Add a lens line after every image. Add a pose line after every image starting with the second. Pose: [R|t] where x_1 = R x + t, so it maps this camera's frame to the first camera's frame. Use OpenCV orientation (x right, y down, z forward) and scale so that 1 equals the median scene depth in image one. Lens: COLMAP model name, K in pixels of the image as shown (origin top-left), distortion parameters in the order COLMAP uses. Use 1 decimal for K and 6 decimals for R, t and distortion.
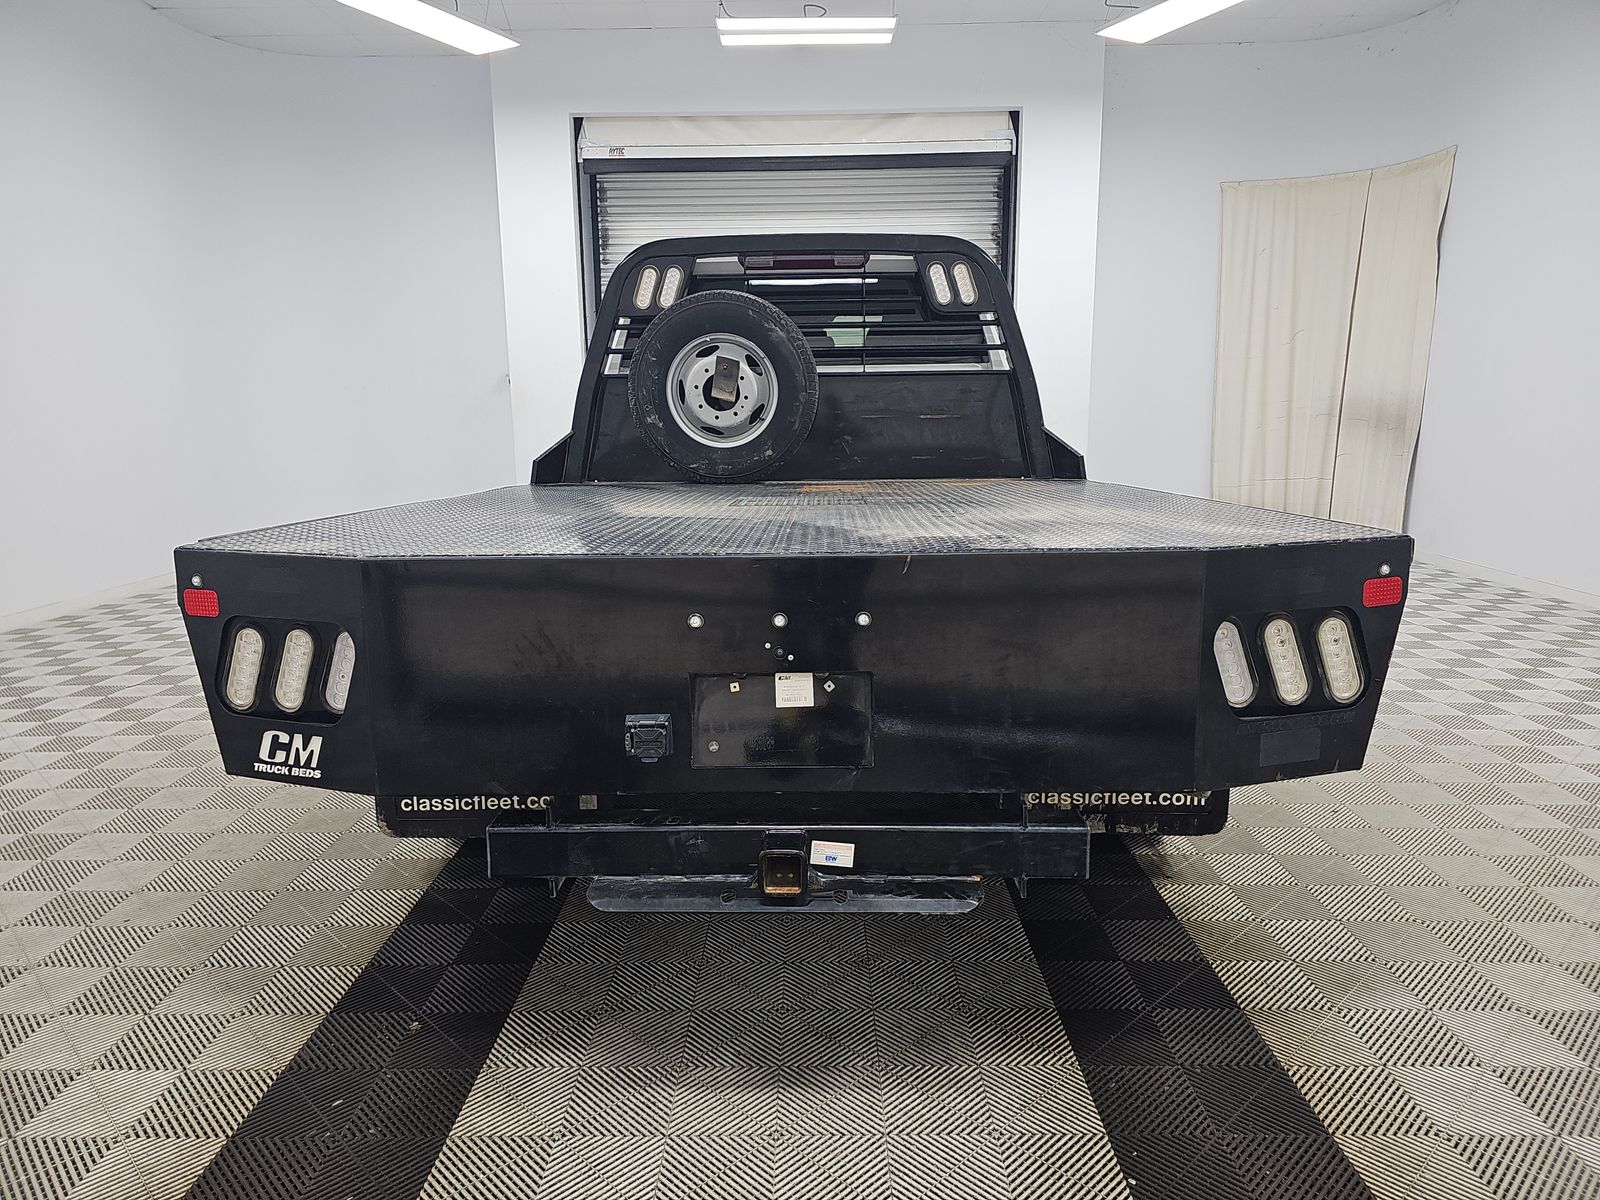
lens RADIAL K [[1044.1, 0, 814.5], [0, 1044.1, 596.3], [0, 0, 1]] dist [0.013751, -0.013061]
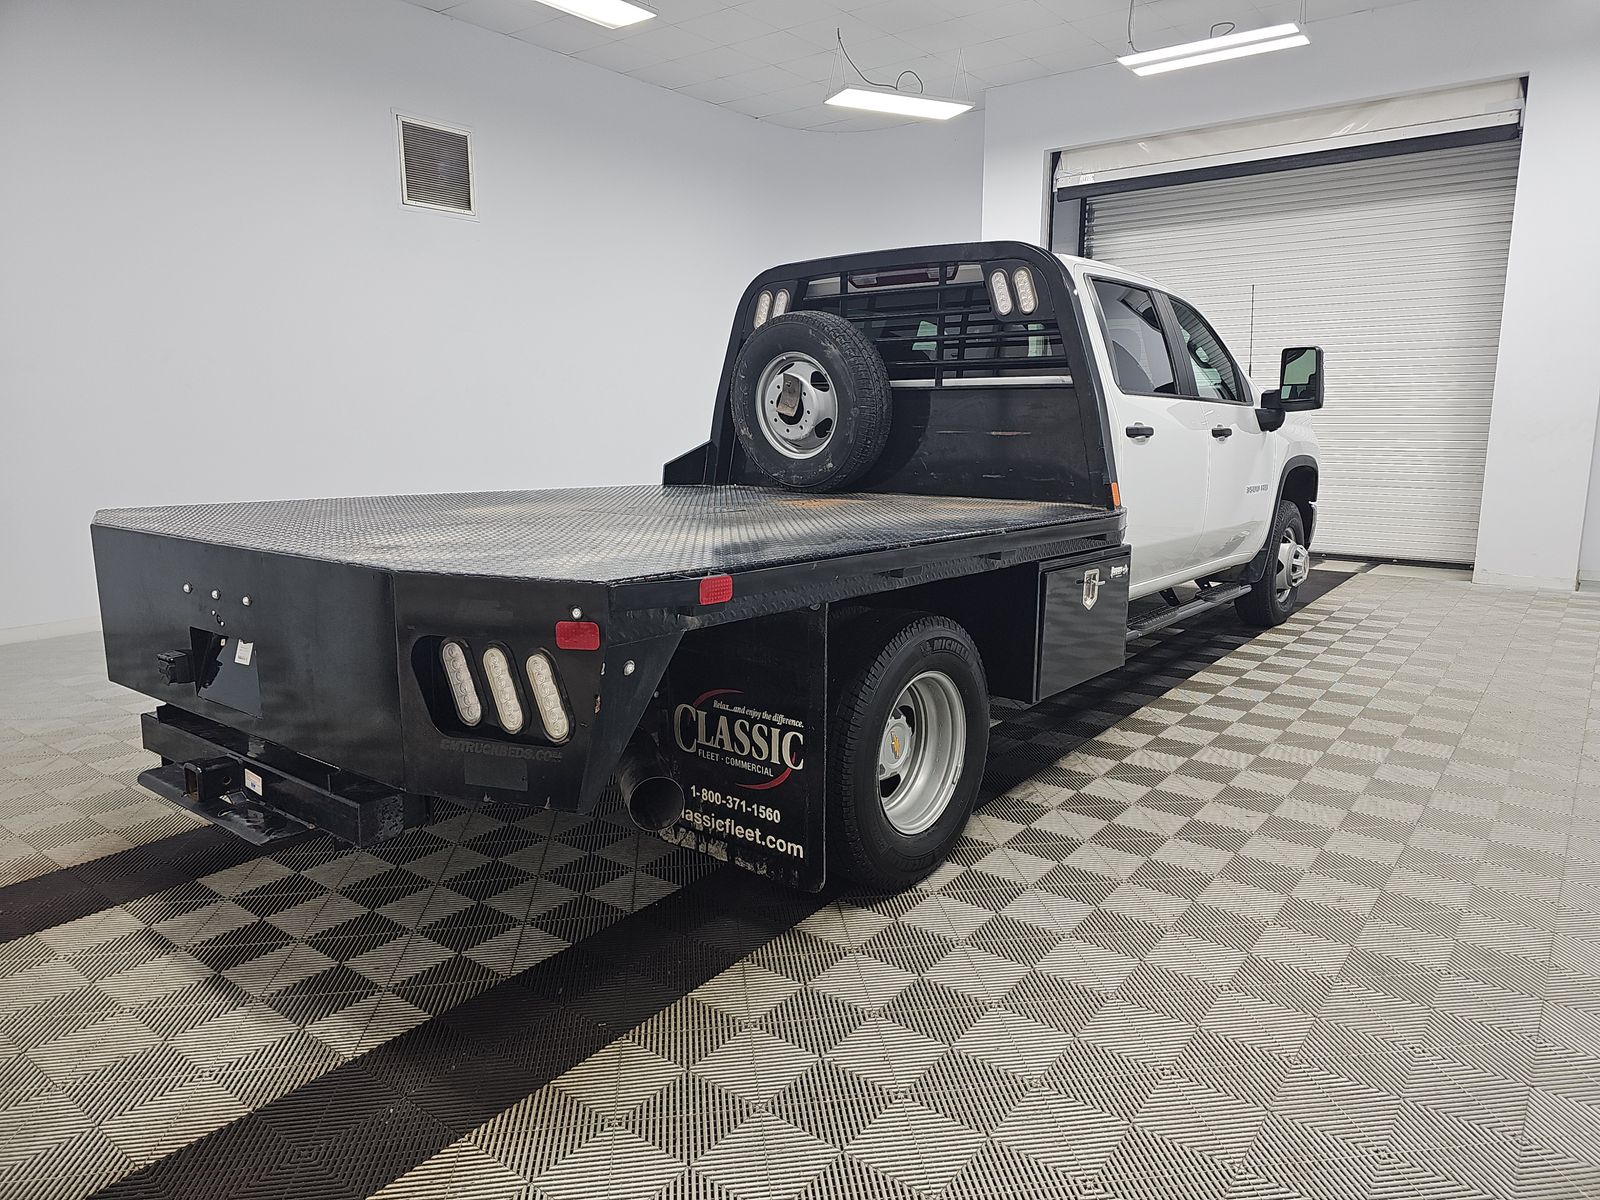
lens RADIAL K [[1044.1, 0, 793.7], [0, 1044.1, 592.7], [0, 0, 1]] dist [0.013751, -0.013061]
pose [[0.786888, 0.116129, -0.606070, 0.581654], [-0.116024, 0.992460, 0.039525, -0.047951], [0.606090, 0.039217, 0.794428, 0.153577]]
